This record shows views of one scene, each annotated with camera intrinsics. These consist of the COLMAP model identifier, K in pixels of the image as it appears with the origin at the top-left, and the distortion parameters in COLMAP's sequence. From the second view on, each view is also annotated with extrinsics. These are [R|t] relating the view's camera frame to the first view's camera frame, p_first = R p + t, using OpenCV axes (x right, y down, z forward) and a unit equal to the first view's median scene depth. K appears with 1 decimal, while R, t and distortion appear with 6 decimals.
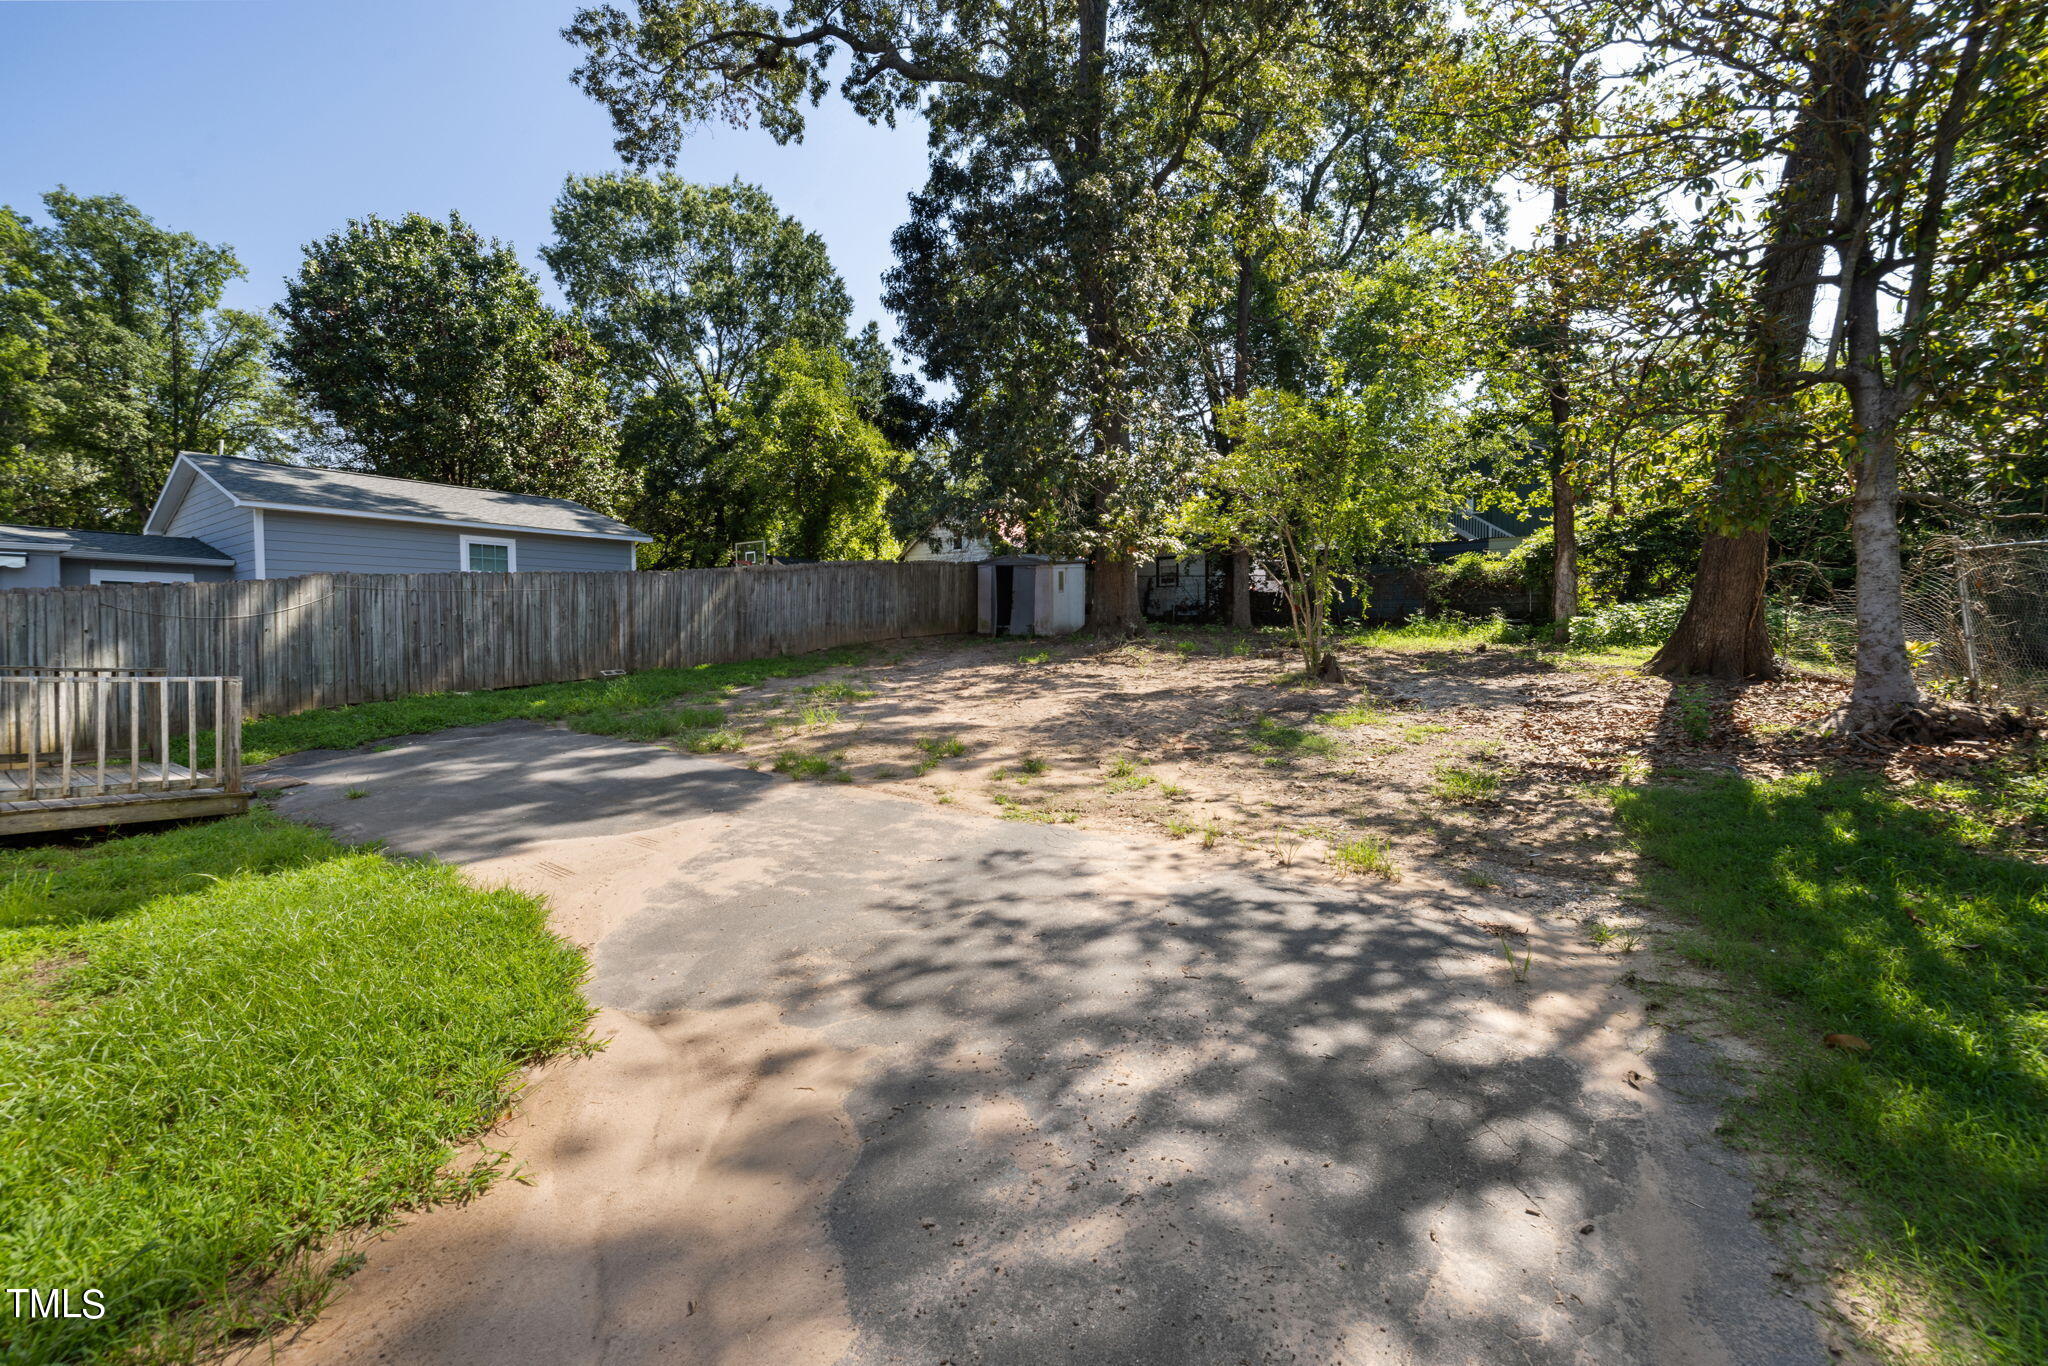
lens RADIAL K [[852.8, 0, 1019.2], [0, 852.8, 658.1], [0, 0, 1]] dist [0.001681, 0.000200]
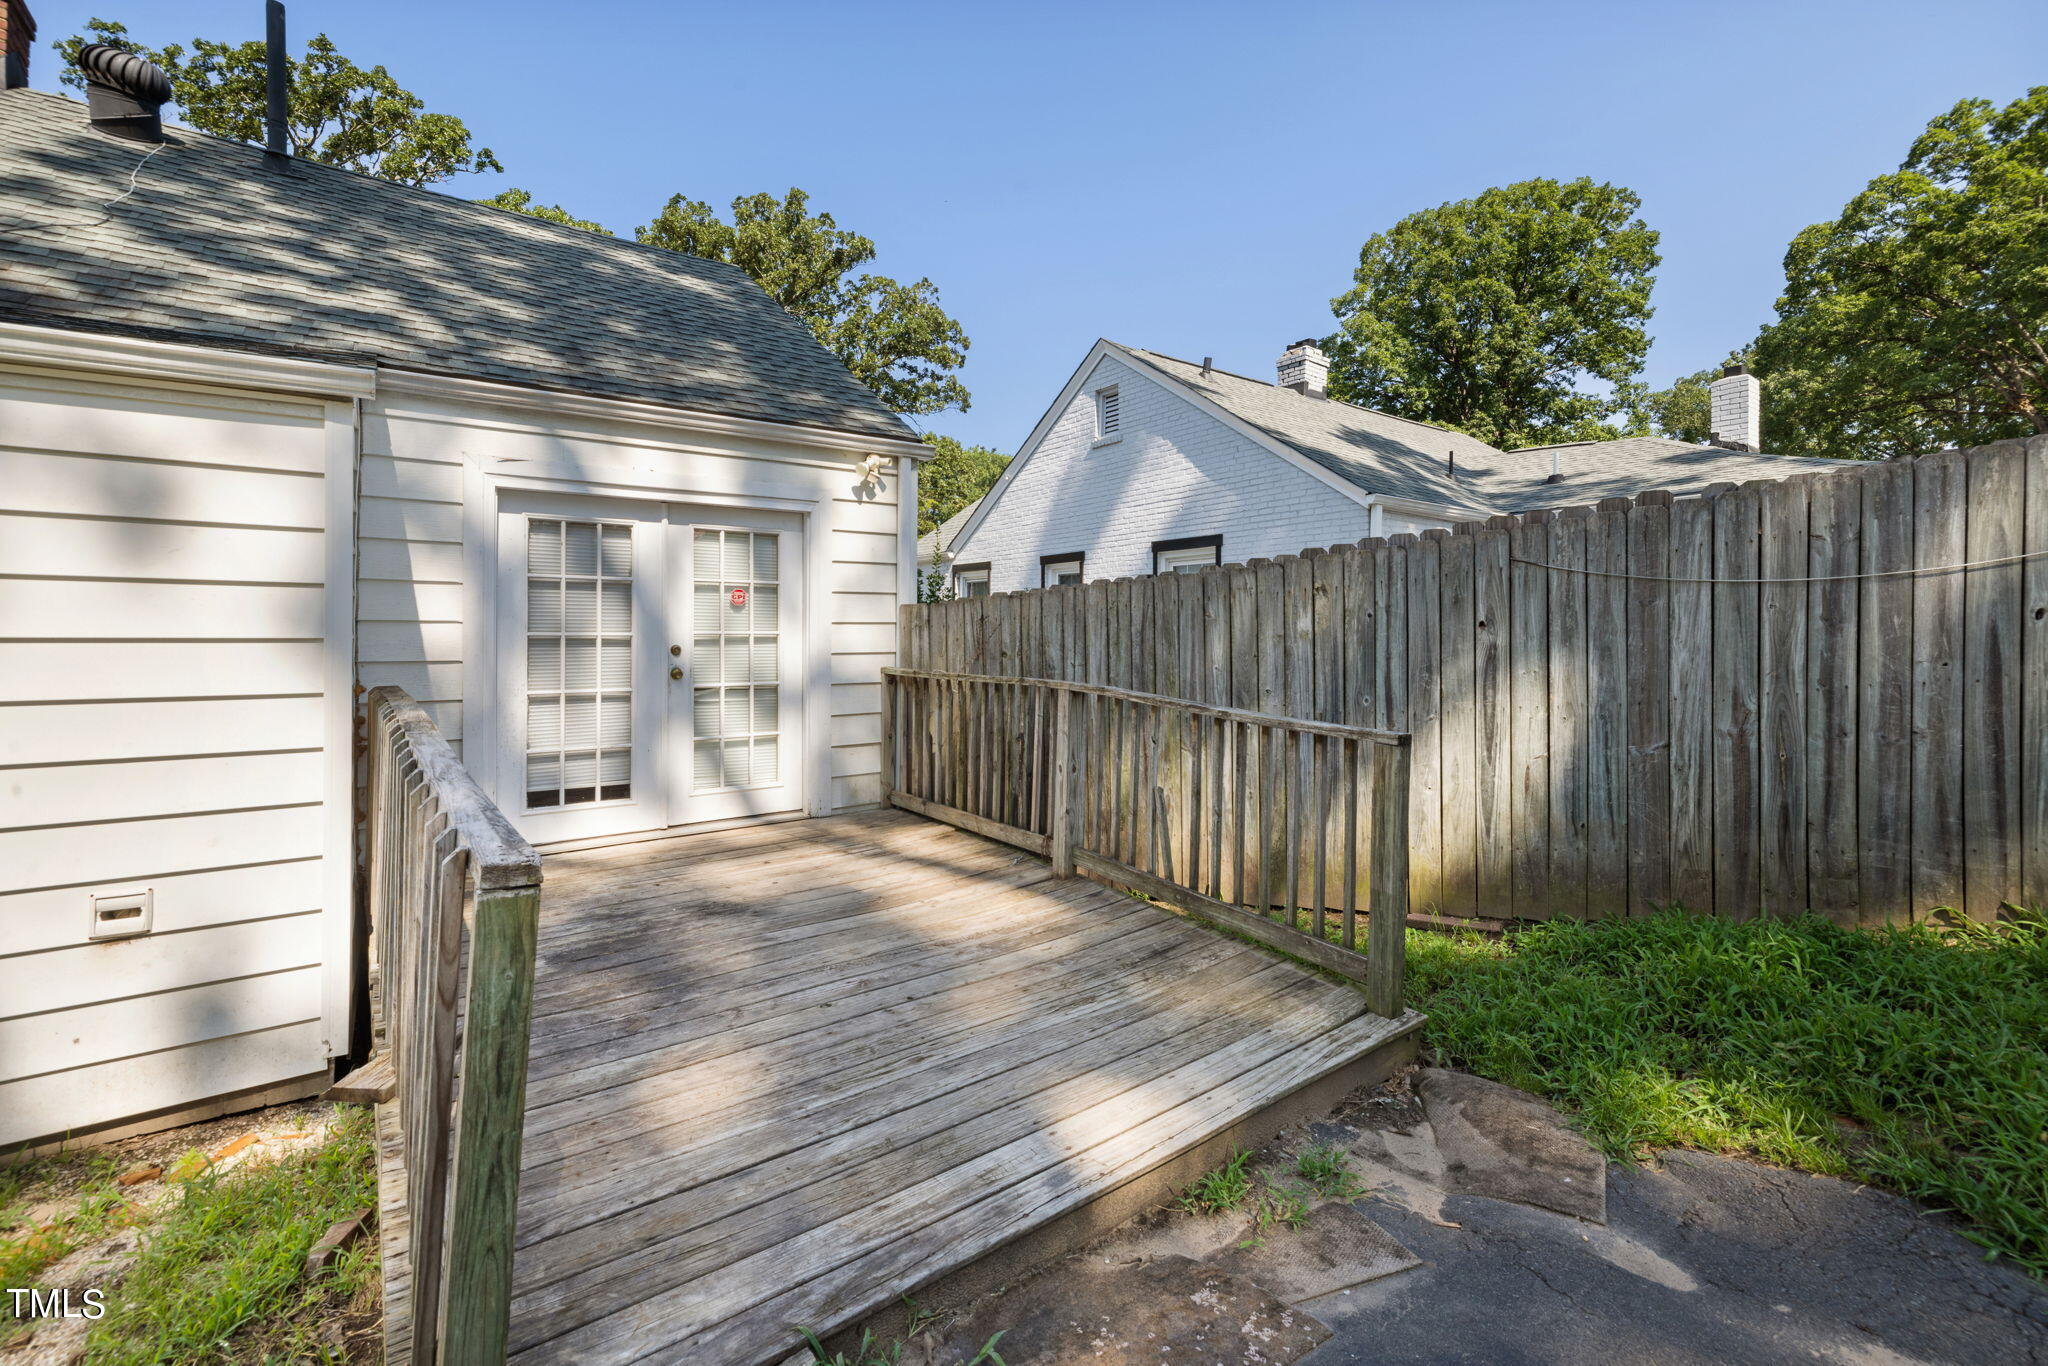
lens RADIAL K [[876.4, 0, 1013.2], [0, 876.4, 635.3], [0, 0, 1]] dist [0.001600, -0.000268]
pose [[-0.290325, 0.003738, -0.956921, -1.272348], [-0.018350, 0.999787, 0.009473, -0.058387], [0.956752, 0.020310, -0.290194, 1.934191]]
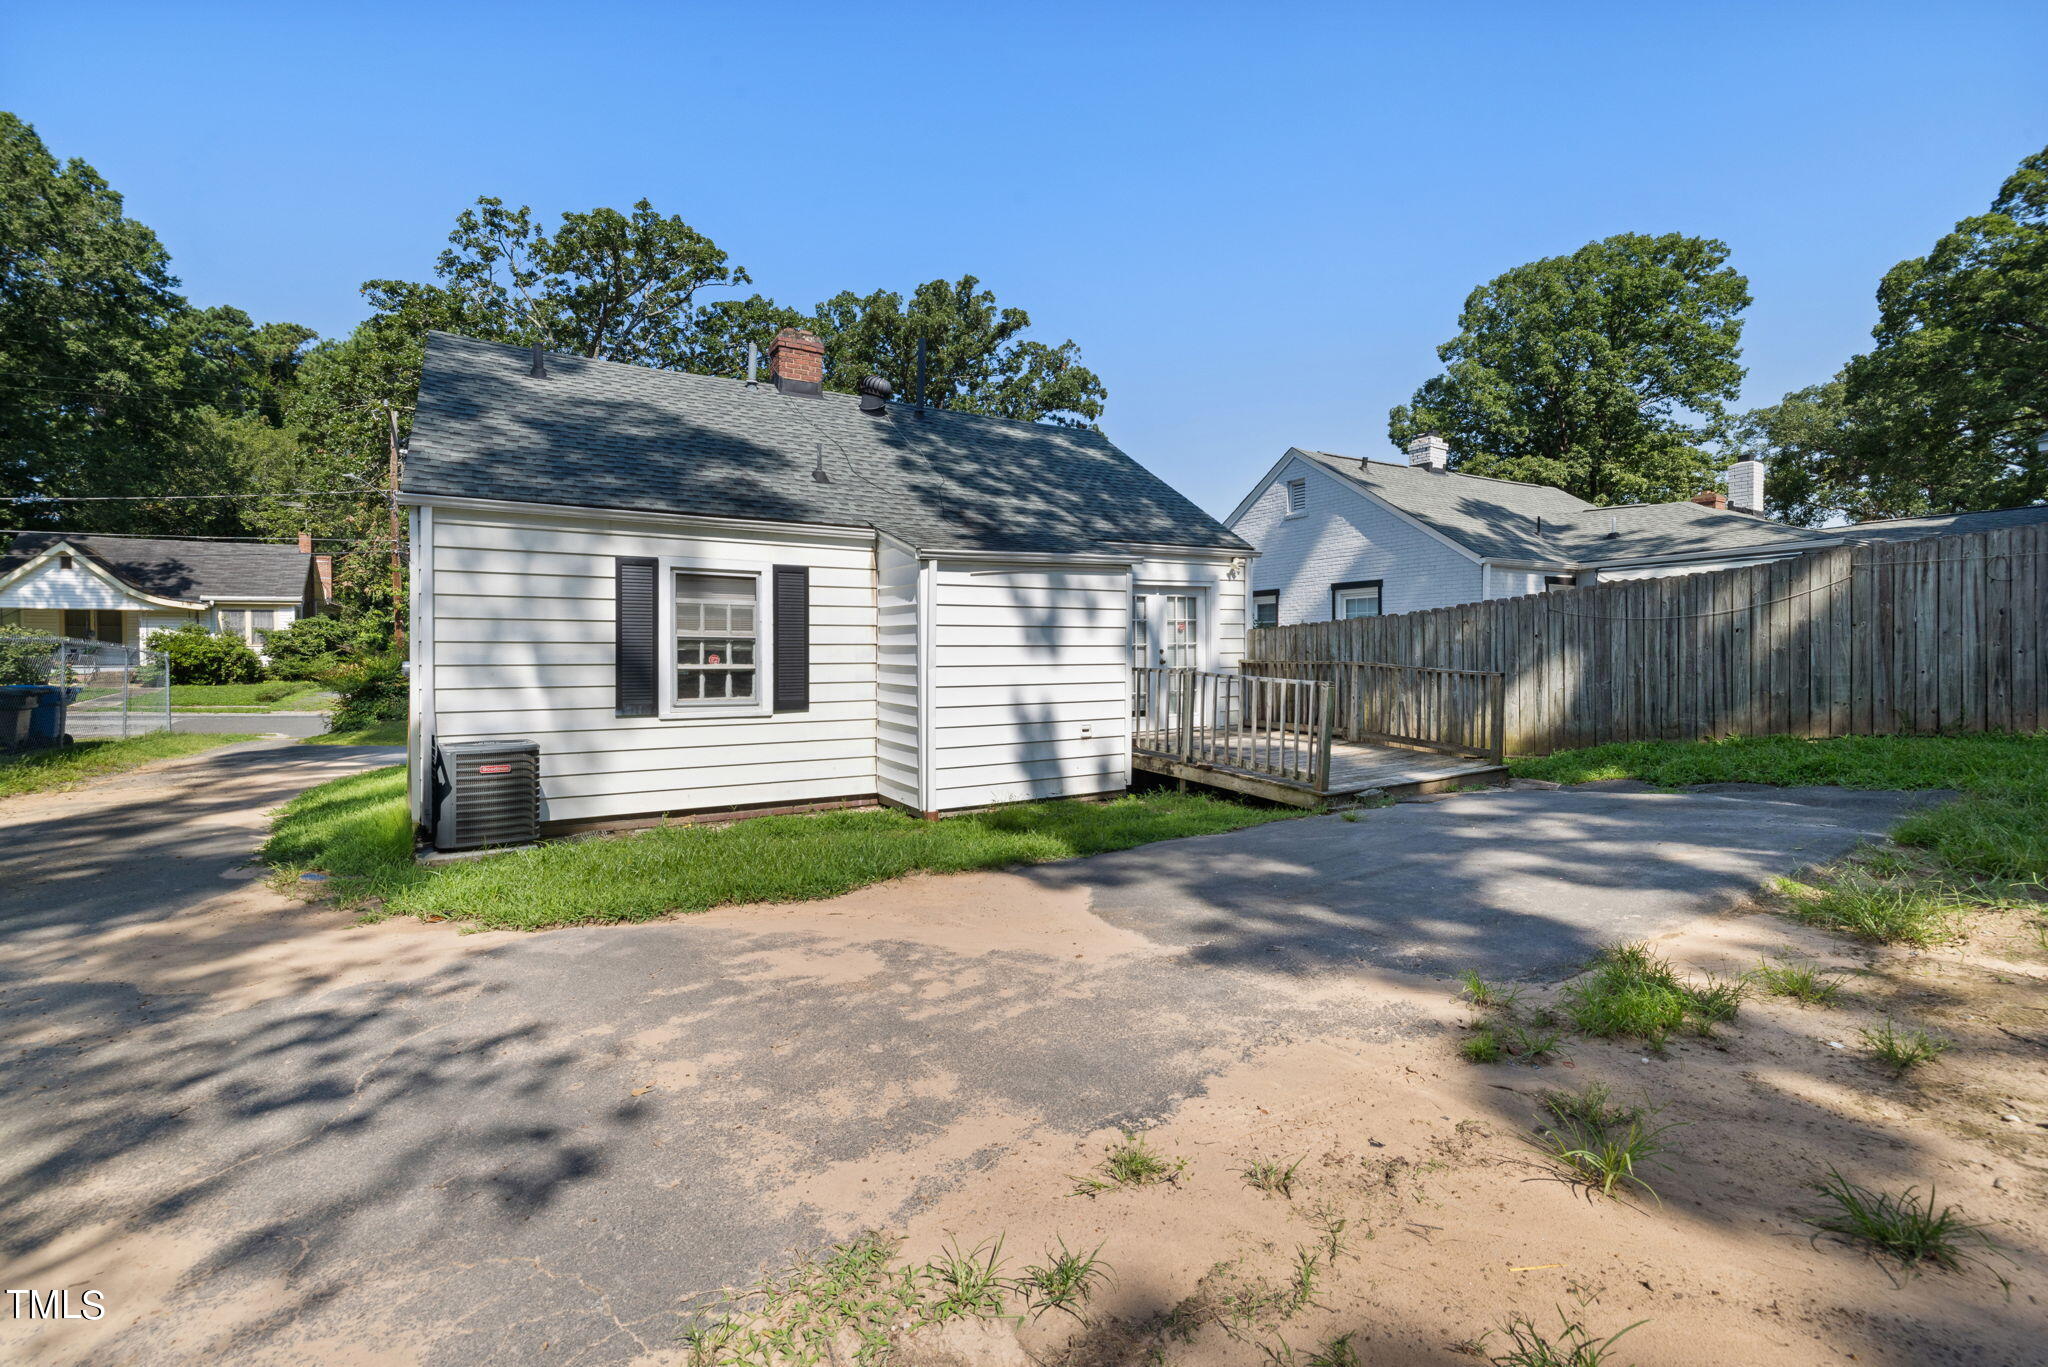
lens RADIAL K [[852.8, 0, 1019.2], [0, 852.8, 658.6], [0, 0, 1]] dist [0.001681, 0.000200]
pose [[-0.385277, 0.016316, -0.922657, 0.356445], [-0.007889, 0.999749, 0.020974, -0.047216], [0.922767, 0.015360, -0.385051, 1.742560]]
